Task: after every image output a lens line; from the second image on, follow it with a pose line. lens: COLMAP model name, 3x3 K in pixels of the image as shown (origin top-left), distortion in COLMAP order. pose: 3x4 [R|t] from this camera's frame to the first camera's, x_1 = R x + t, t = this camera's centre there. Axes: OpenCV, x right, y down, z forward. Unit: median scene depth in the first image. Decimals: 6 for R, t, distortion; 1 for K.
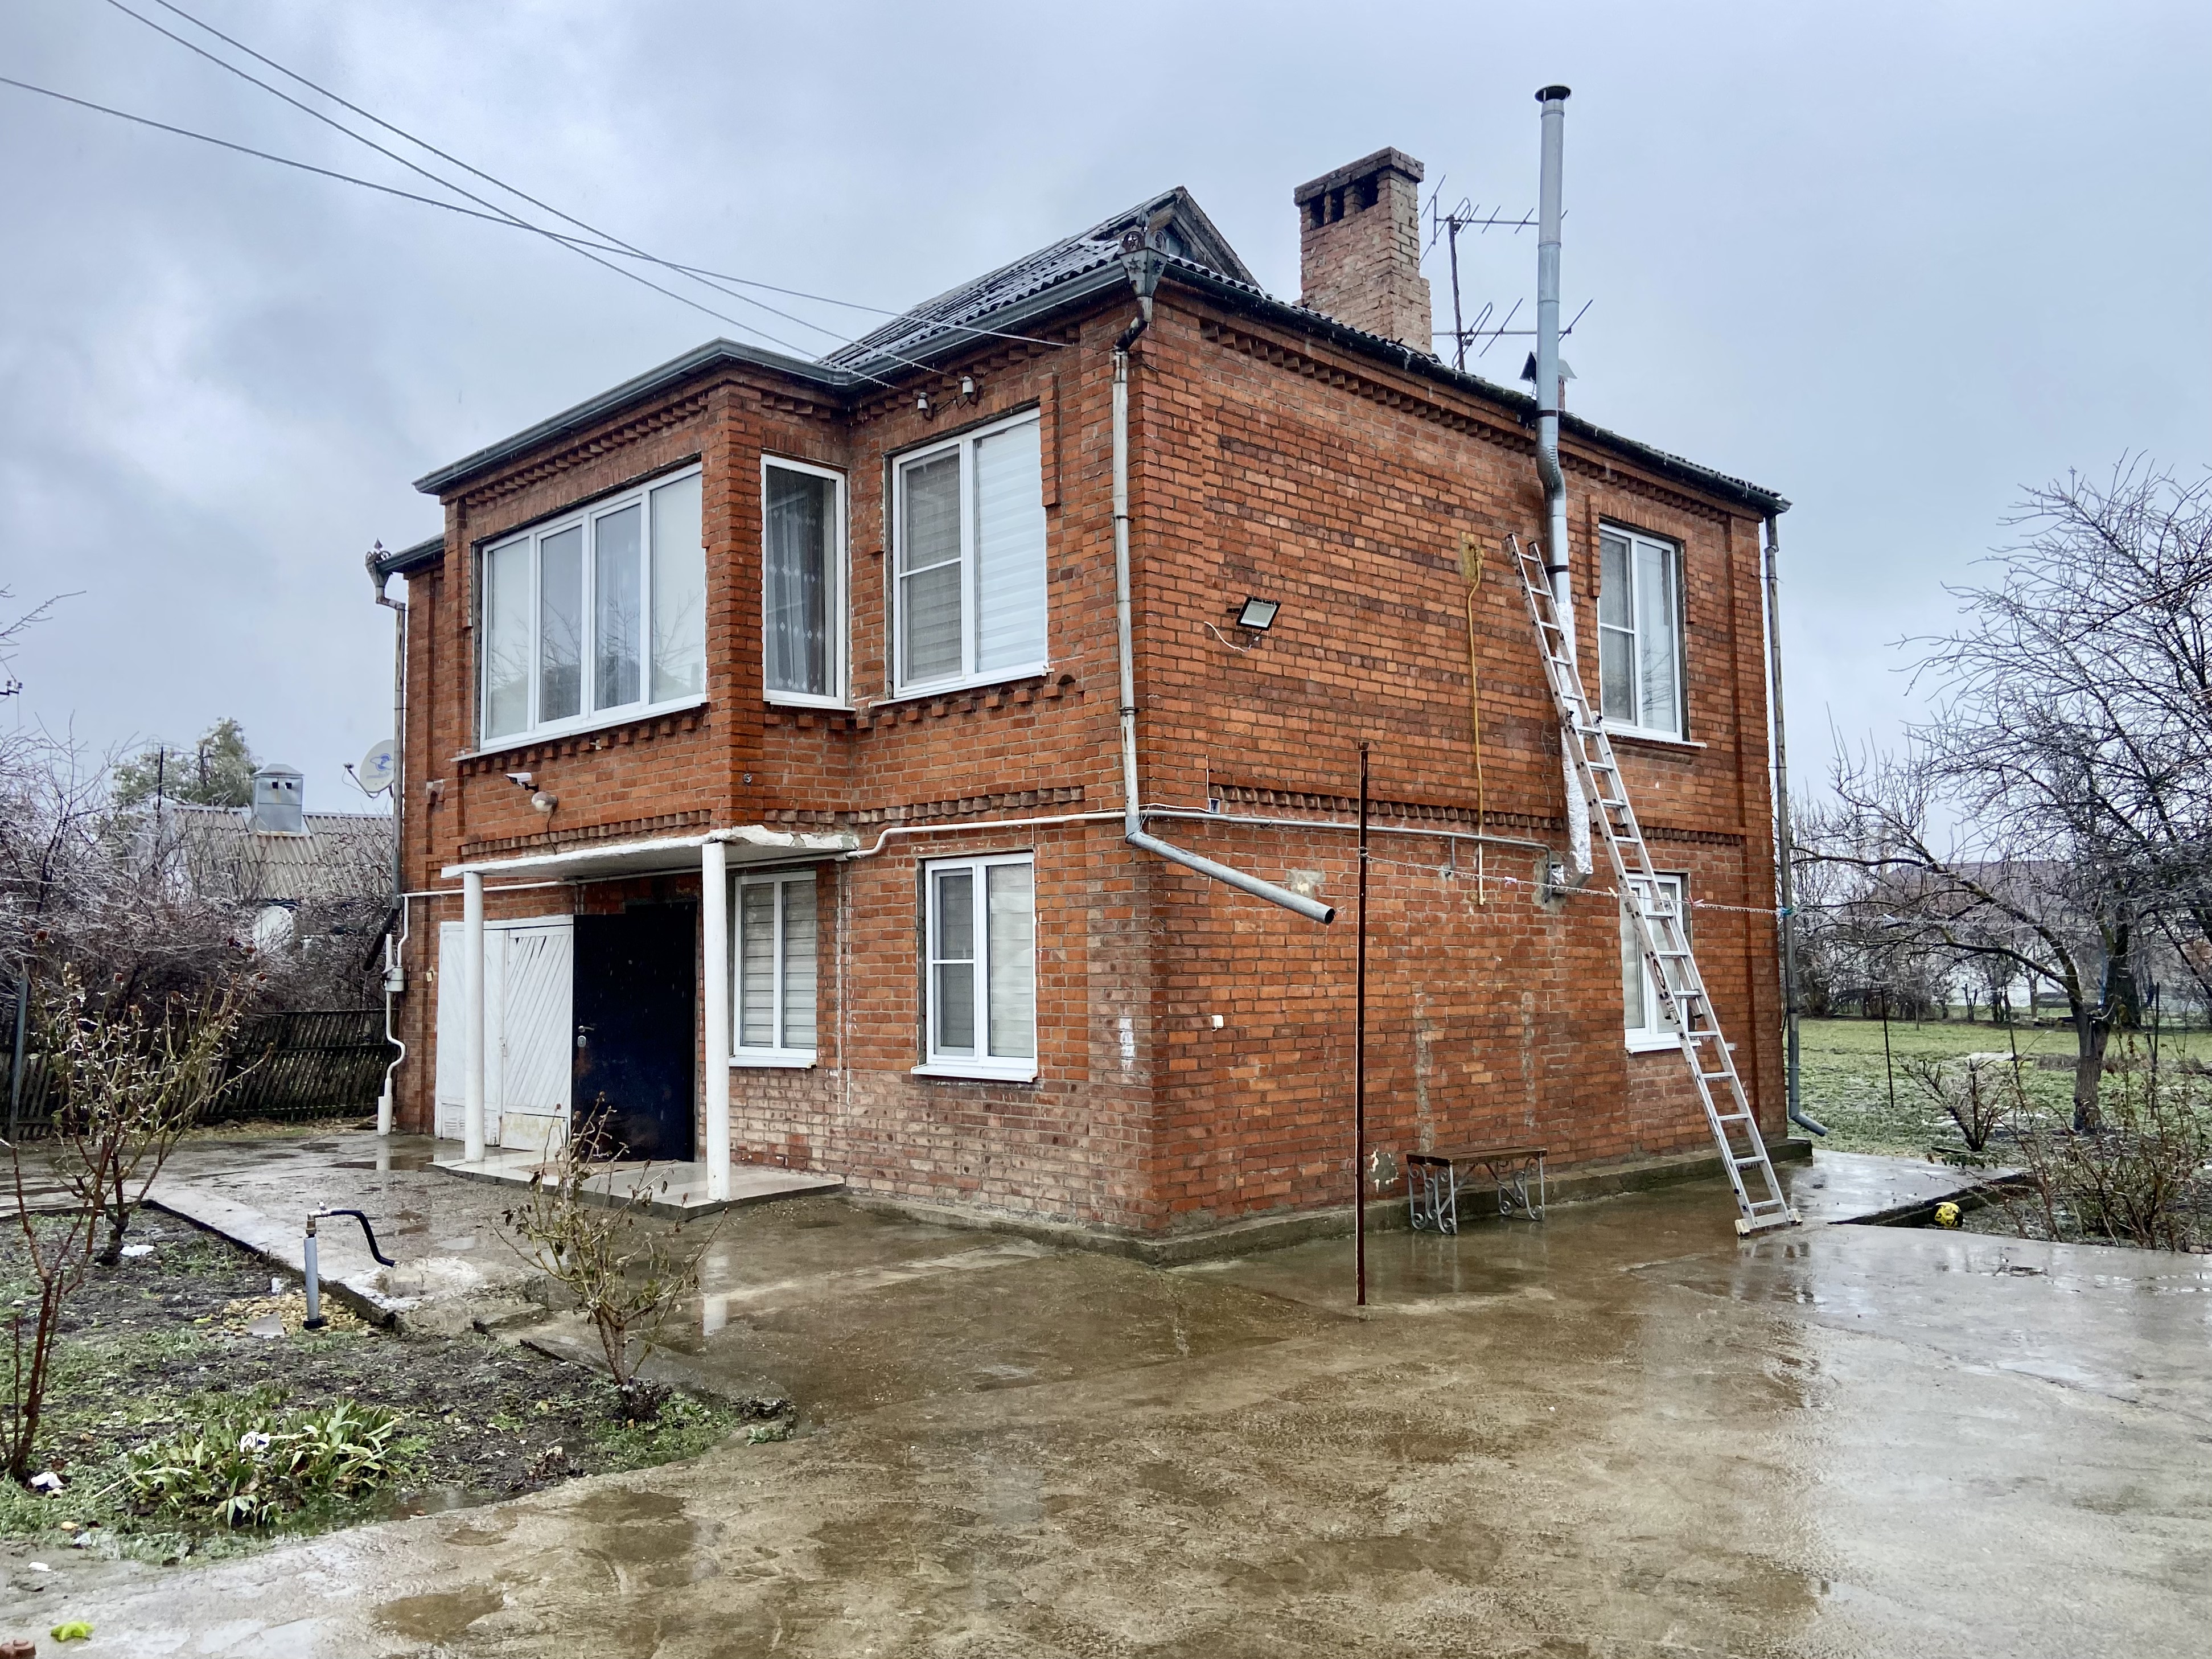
lens RADIAL K [[1652.8, 0, 1091.3], [0, 1652.8, 795.3], [0, 0, 1]] dist [0.077858, -0.073846]
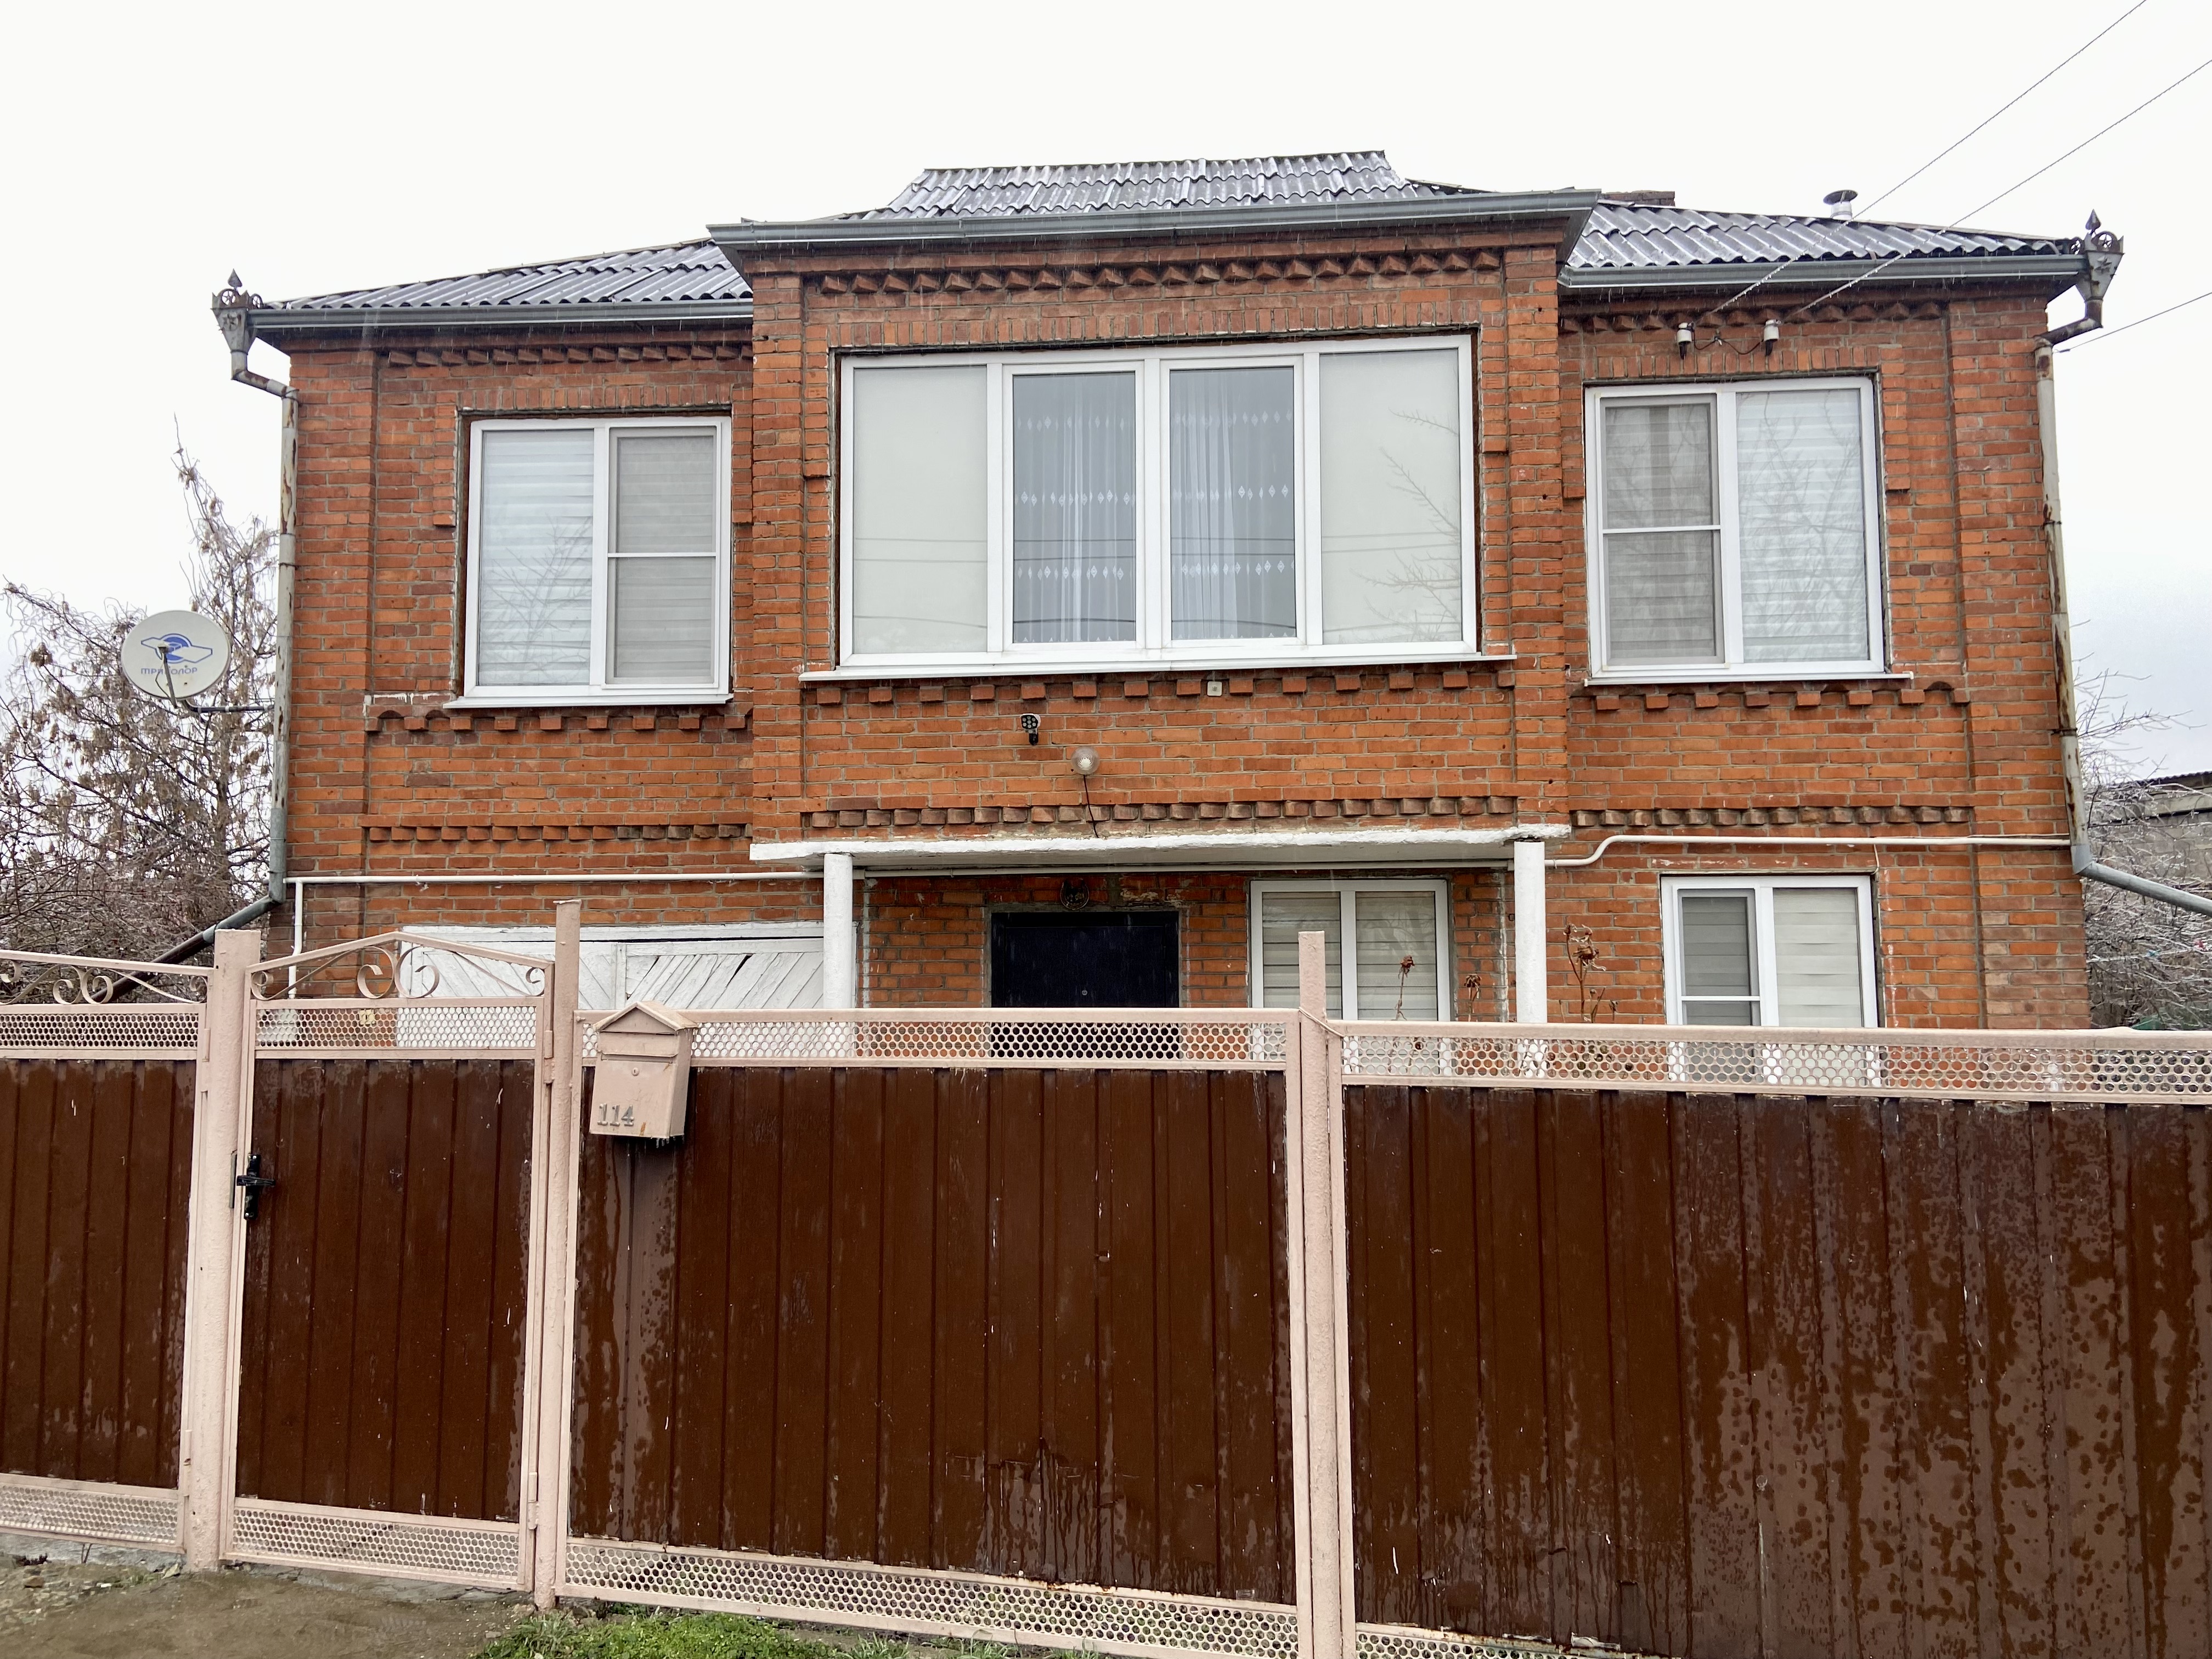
lens RADIAL K [[1652.6, 0, 1104.1], [0, 1652.6, 823.4], [0, 0, 1]] dist [0.077858, -0.073846]
pose [[0.764121, 0.065068, 0.641783, -0.864804], [-0.067847, 0.997488, -0.020353, 0.049174], [-0.641495, -0.027991, 0.766617, 0.535443]]
